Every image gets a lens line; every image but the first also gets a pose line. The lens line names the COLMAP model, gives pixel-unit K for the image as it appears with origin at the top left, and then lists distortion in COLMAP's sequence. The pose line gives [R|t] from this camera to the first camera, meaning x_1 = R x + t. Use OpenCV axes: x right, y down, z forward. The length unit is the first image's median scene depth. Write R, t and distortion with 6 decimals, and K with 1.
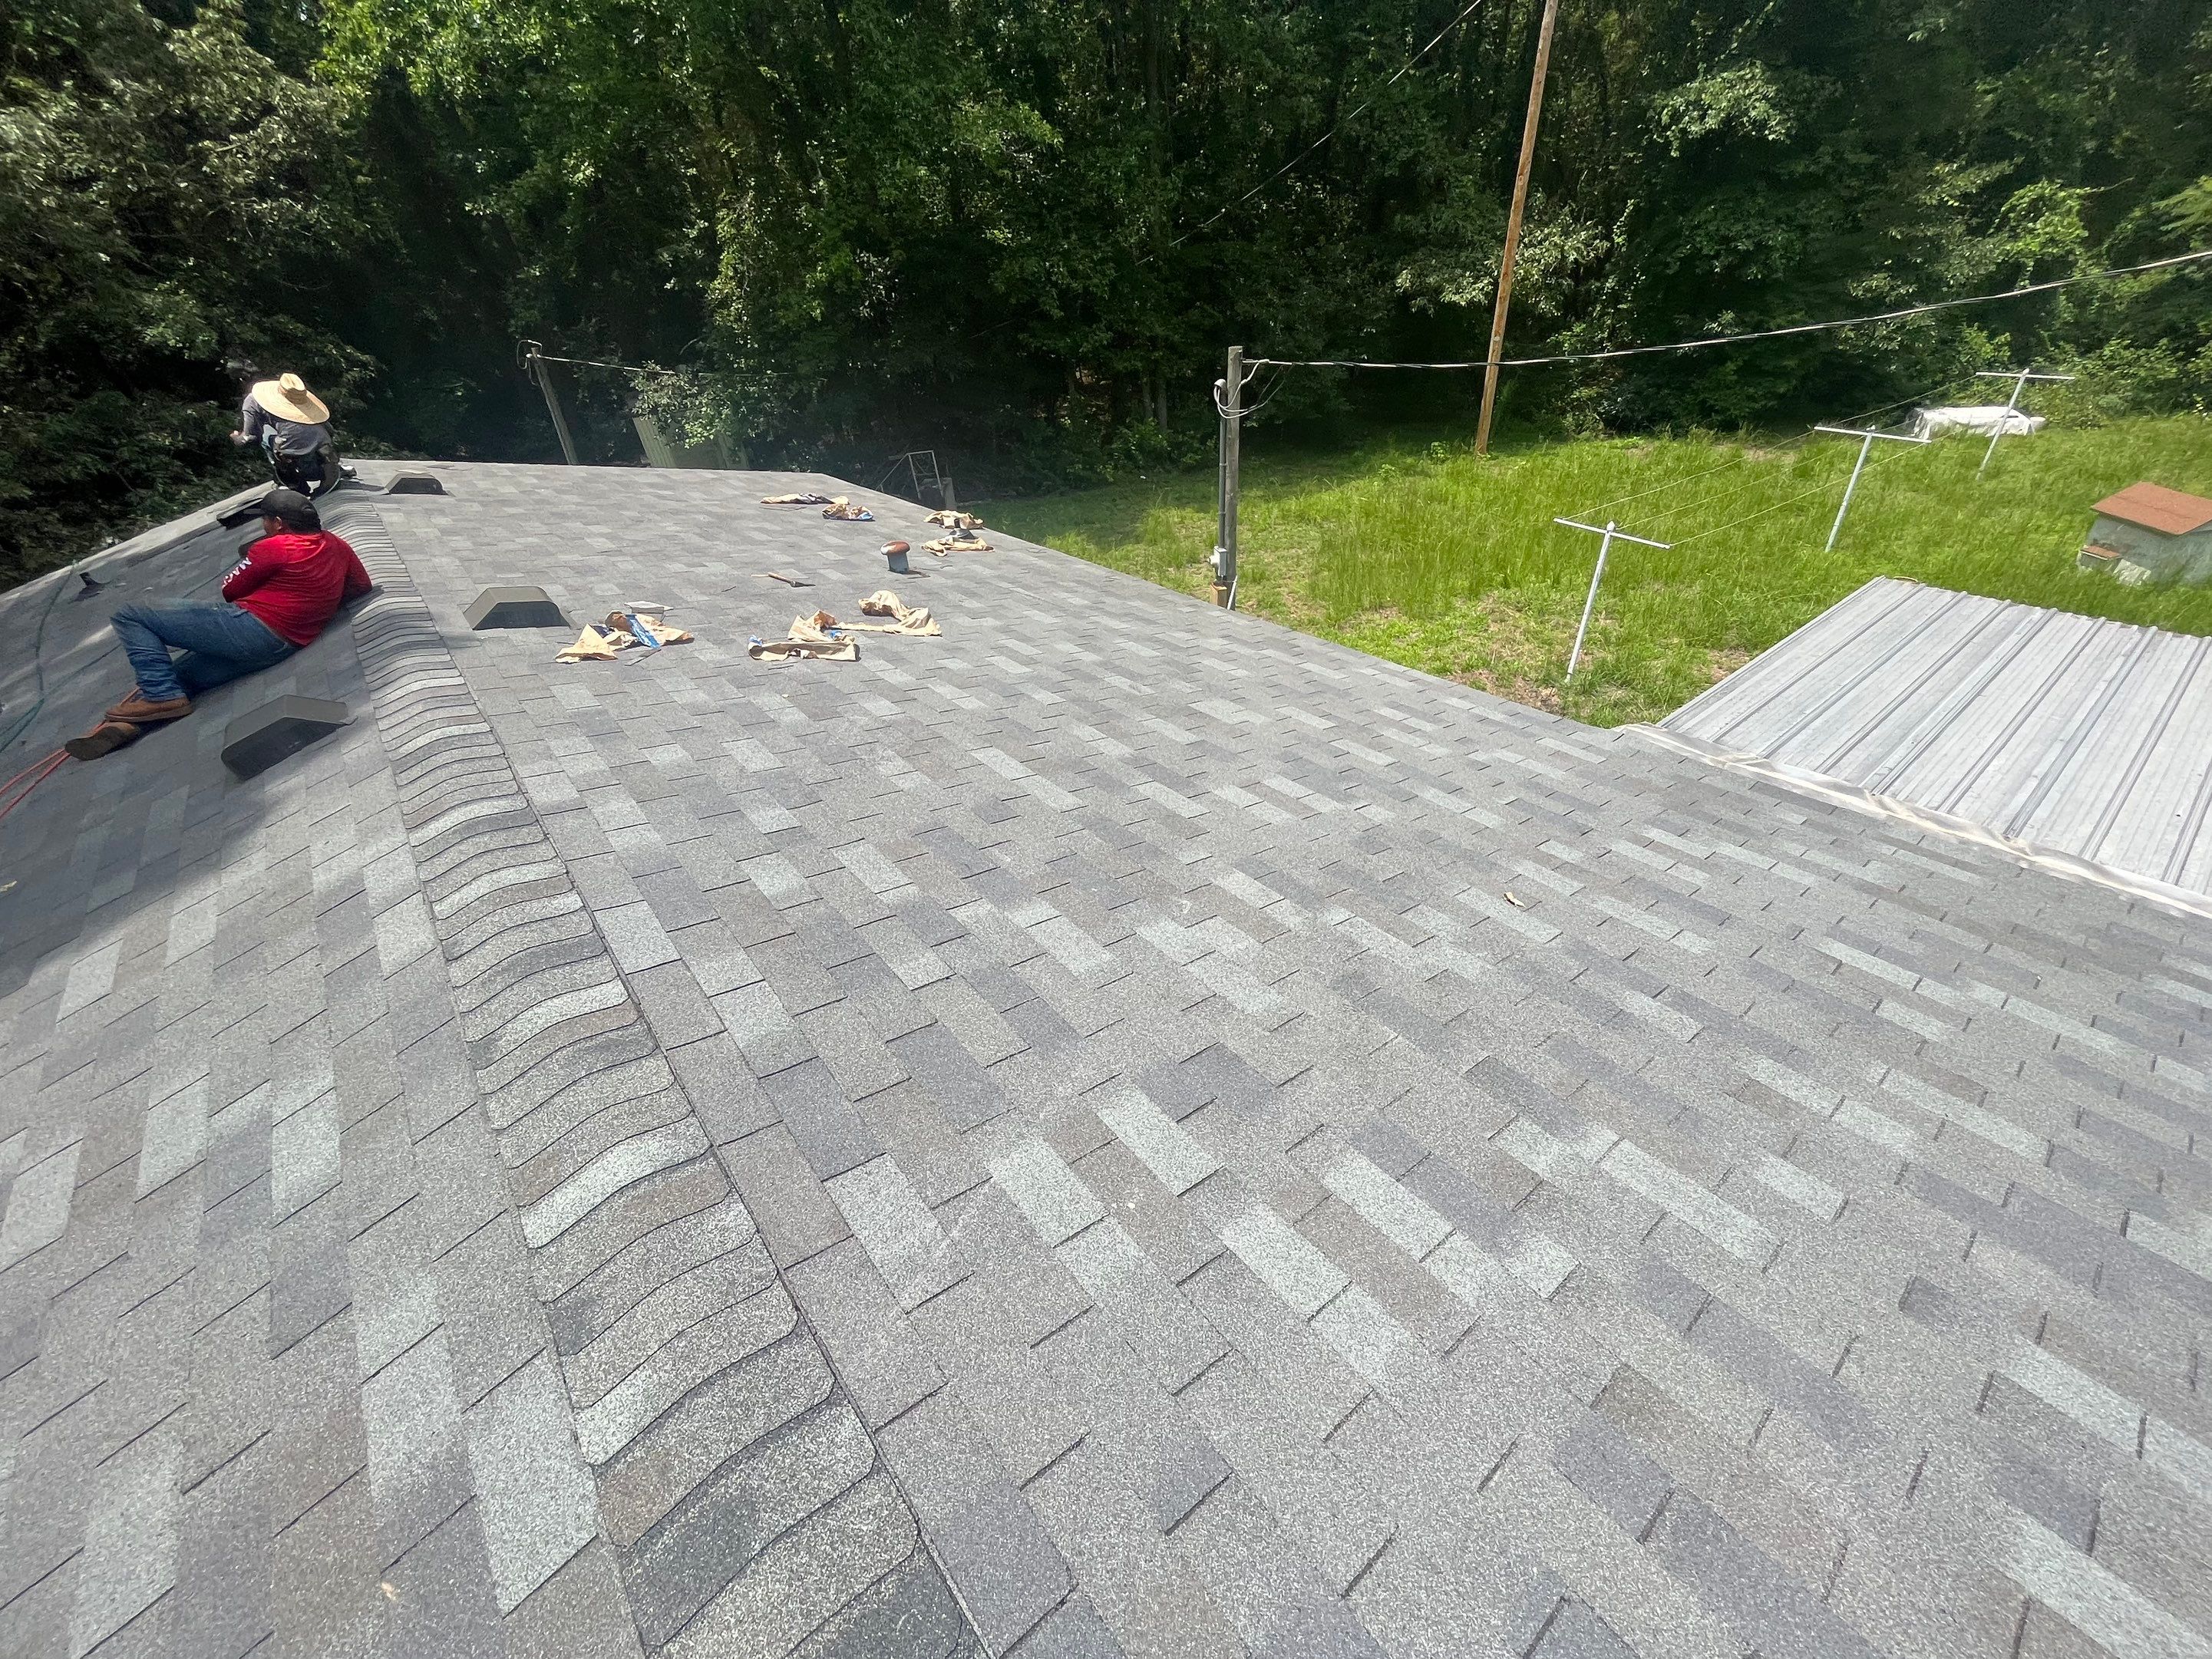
lens RADIAL K [[897.7, 0, 1111.9], [0, 897.7, 825.6], [0, 0, 1]] dist [-0.002749, 0.000026]
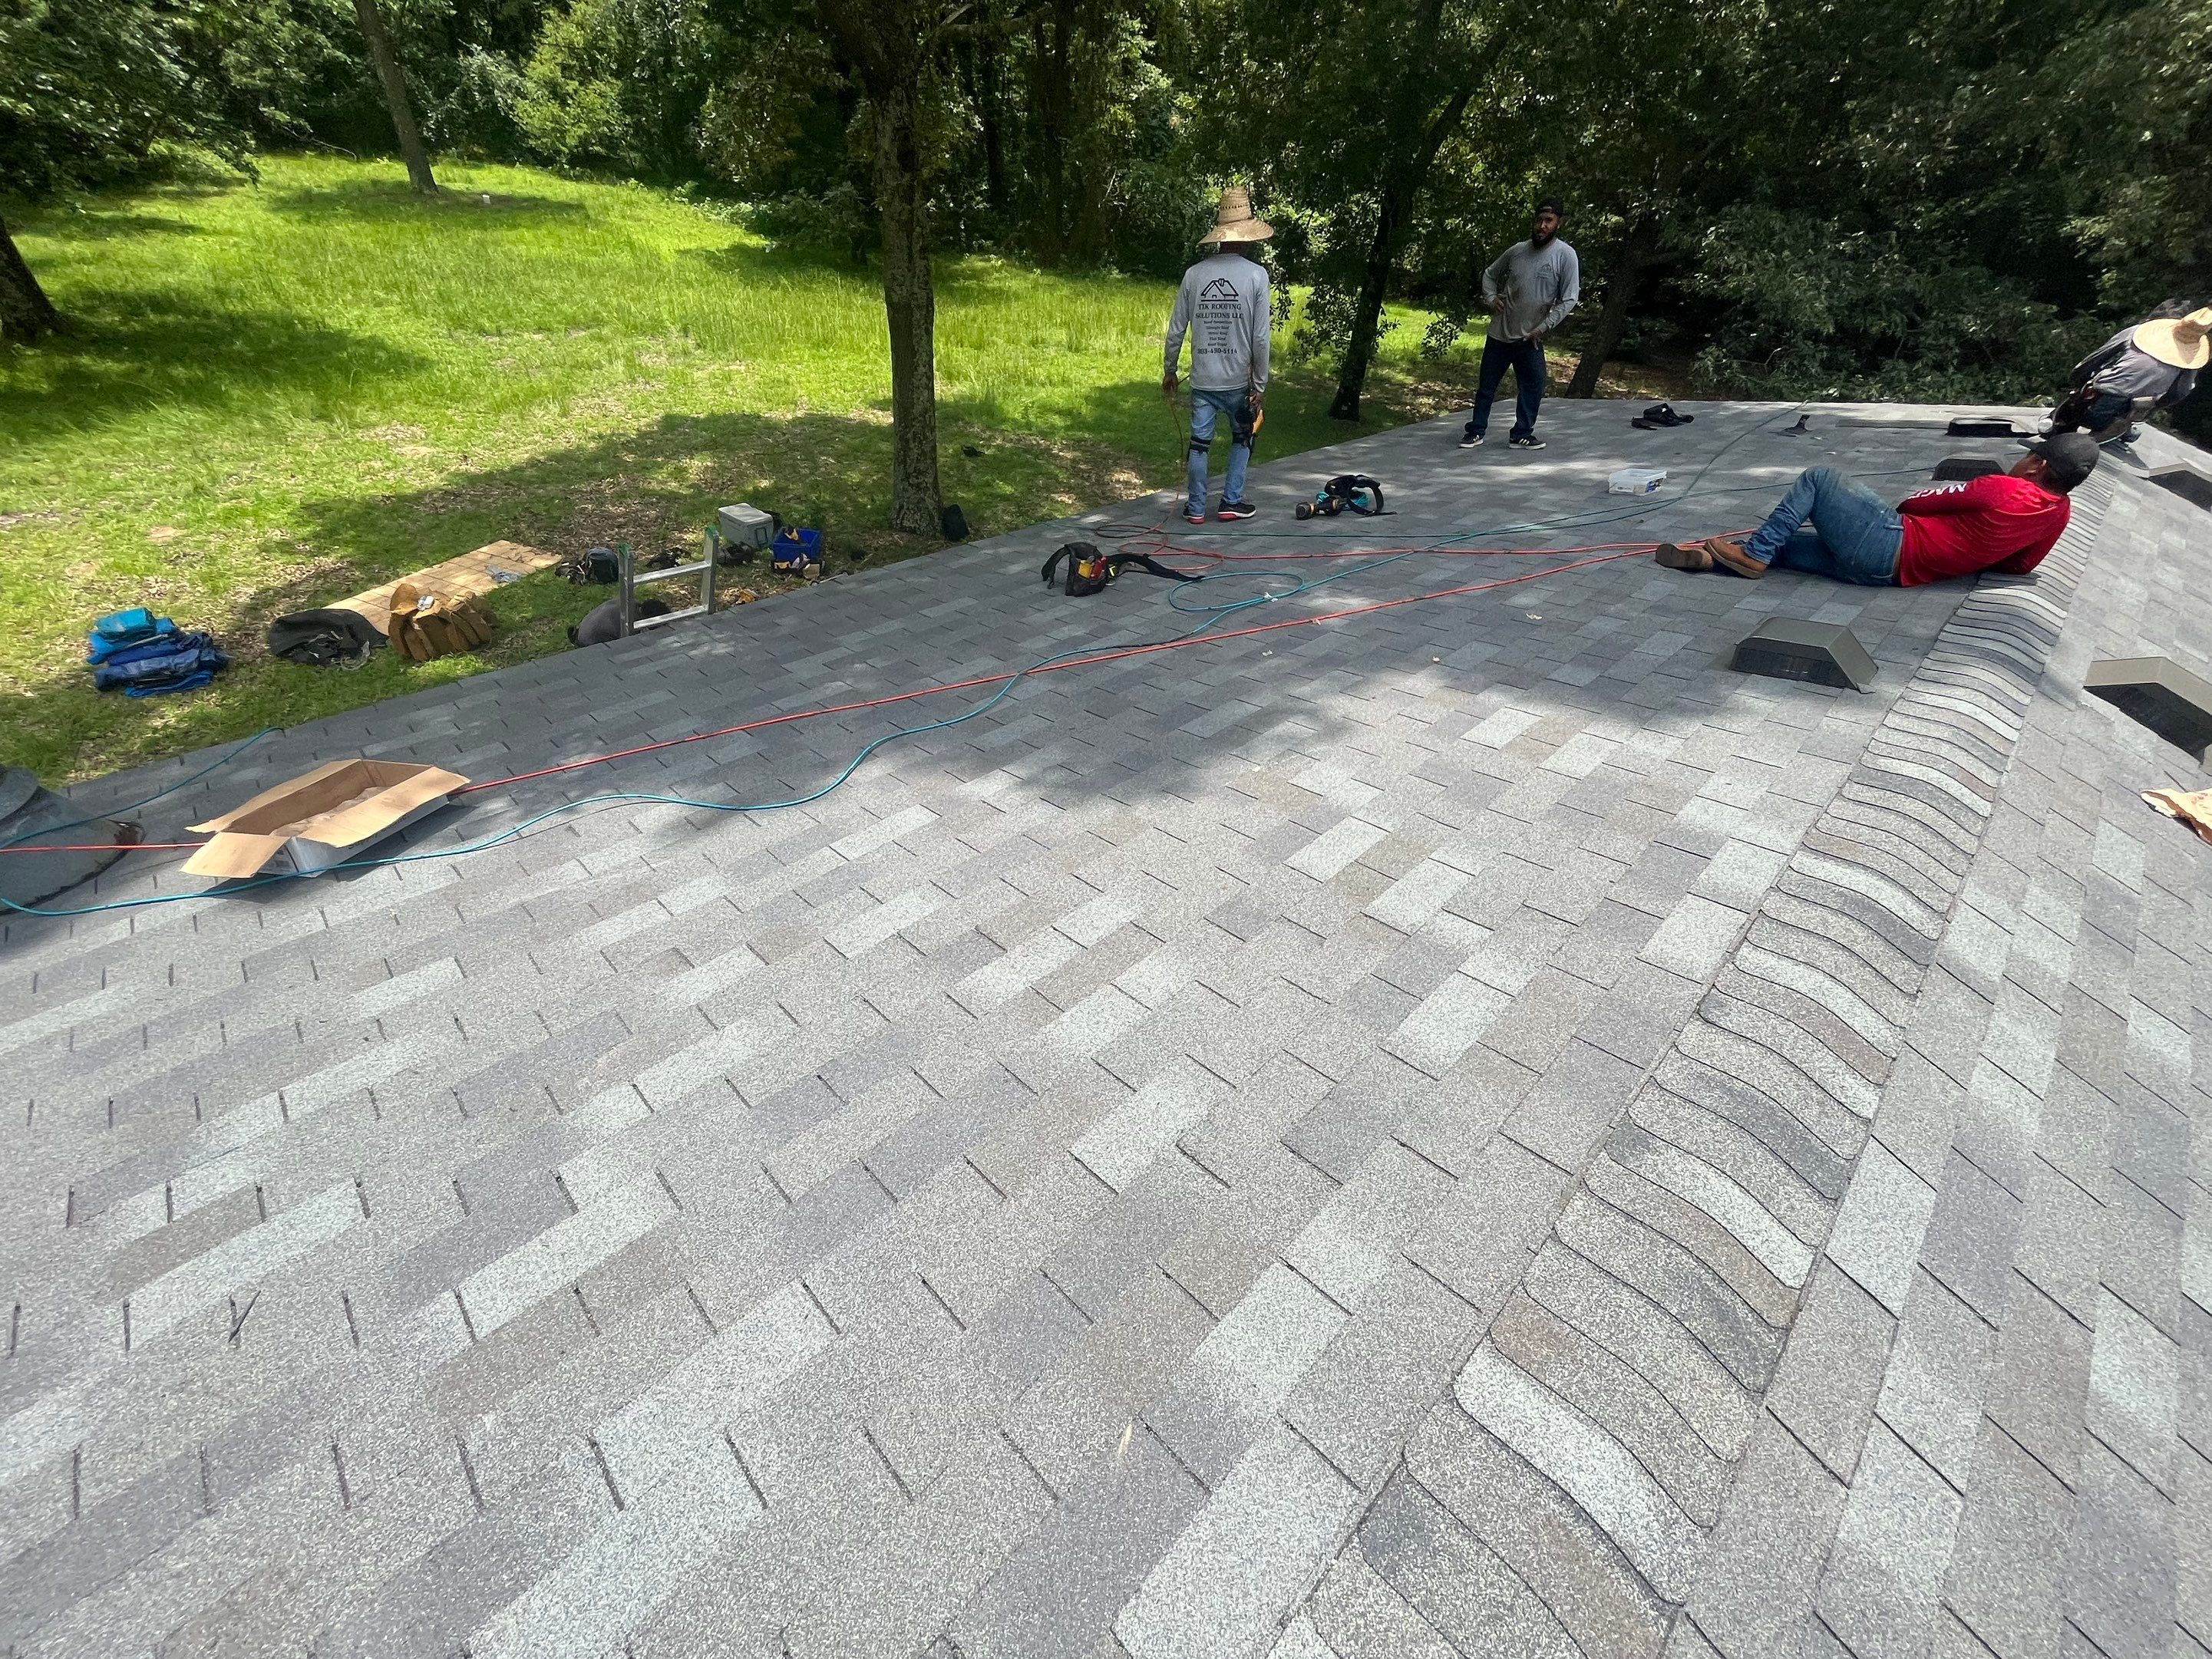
lens RADIAL K [[897.7, 0, 1111.2], [0, 897.7, 835.0], [0, 0, 1]] dist [-0.002749, 0.000026]
pose [[0.077795, 0.704510, -0.705418, -0.206349], [-0.638768, 0.578477, 0.507287, -0.009925], [0.765456, 0.411134, 0.495021, 0.077742]]
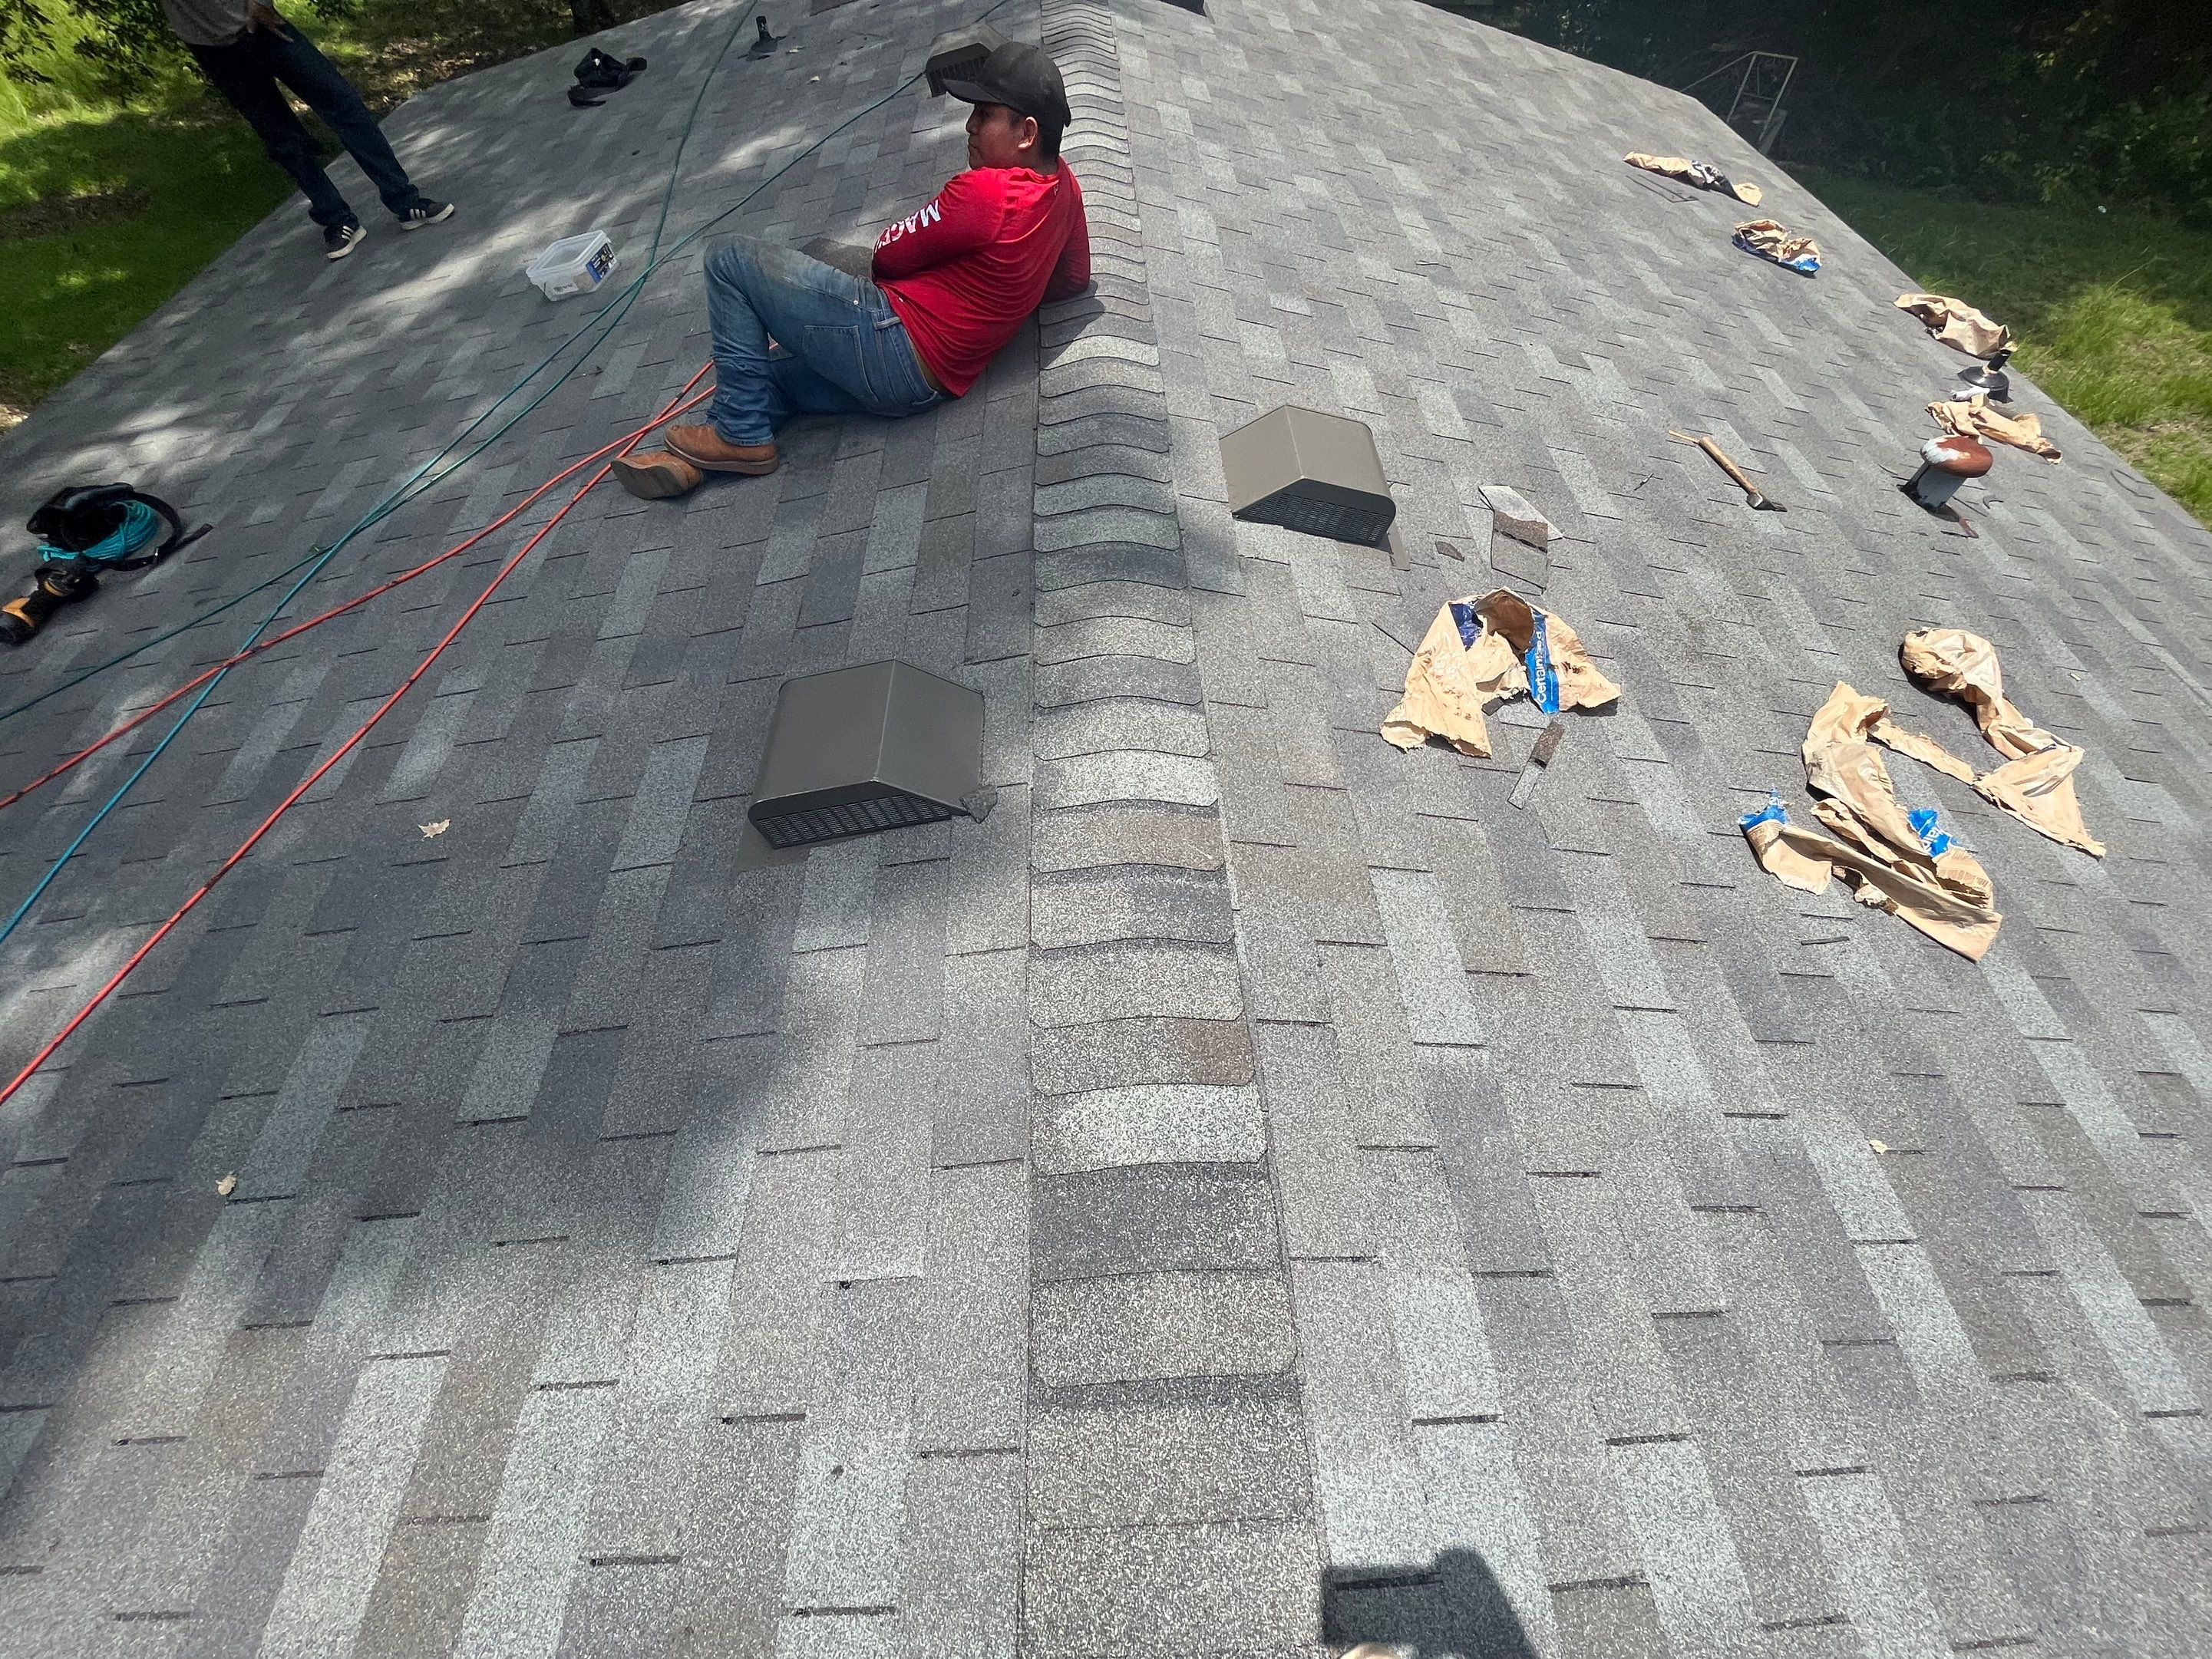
lens RADIAL K [[897.7, 0, 1113.9], [0, 897.7, 836.7], [0, 0, 1]] dist [-0.002749, 0.000026]
pose [[0.795859, 0.539837, -0.274197, -0.685510], [-0.398896, 0.808163, 0.433307, -0.332864], [0.455511, -0.235475, 0.858523, 0.660759]]
